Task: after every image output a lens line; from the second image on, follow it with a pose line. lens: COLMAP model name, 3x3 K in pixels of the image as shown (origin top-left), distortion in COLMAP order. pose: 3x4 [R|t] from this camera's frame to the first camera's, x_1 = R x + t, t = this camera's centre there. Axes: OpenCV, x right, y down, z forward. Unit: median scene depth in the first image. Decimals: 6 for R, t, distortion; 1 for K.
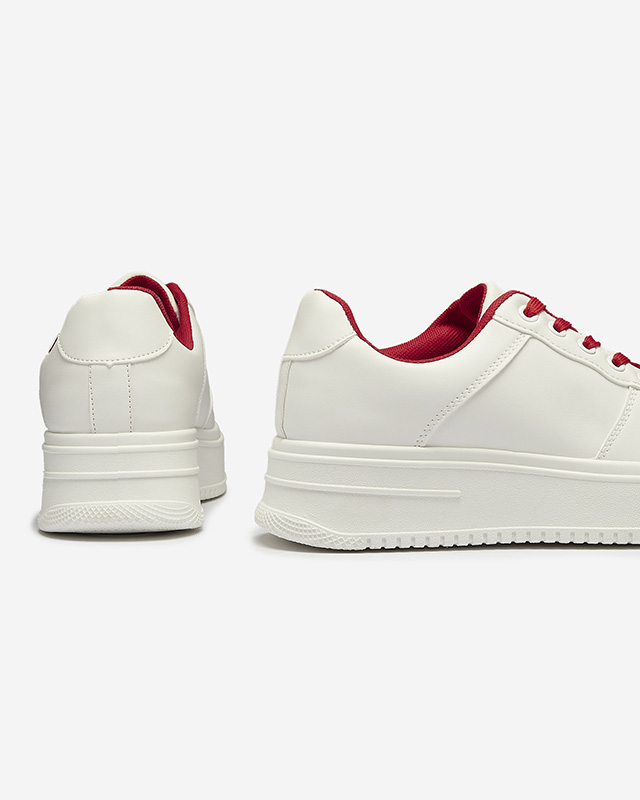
lens RADIAL K [[1989.8, 0, 320.0], [0, 1989.8, 400.0], [0, 0, 1]] dist [-0.109871, -0.209054]
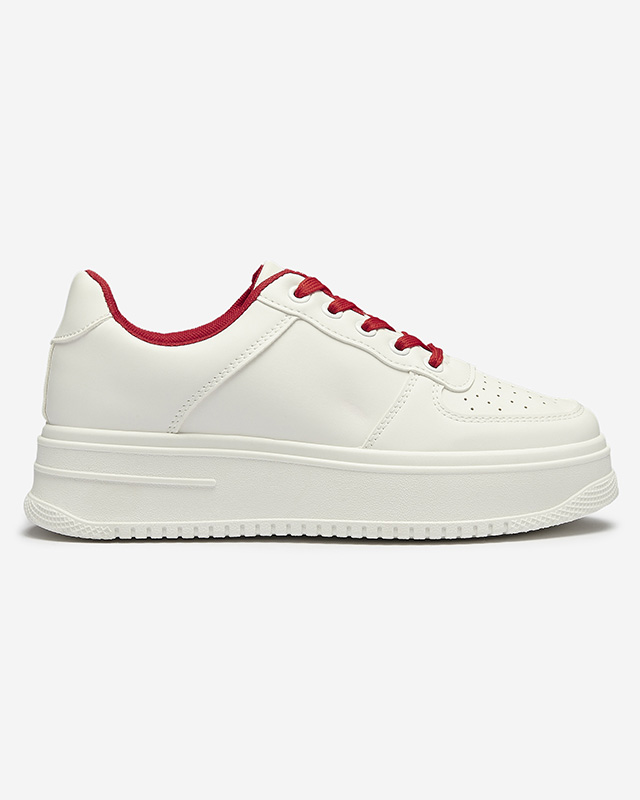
lens RADIAL K [[1989.8, 0, 320.0], [0, 1989.8, 400.0], [0, 0, 1]] dist [-0.109871, -0.209054]
pose [[0.984555, 0.005549, -0.174988, 0.285275], [-0.005156, 0.999983, 0.002702, 0.004480], [0.175000, -0.001758, 0.984567, 0.067927]]
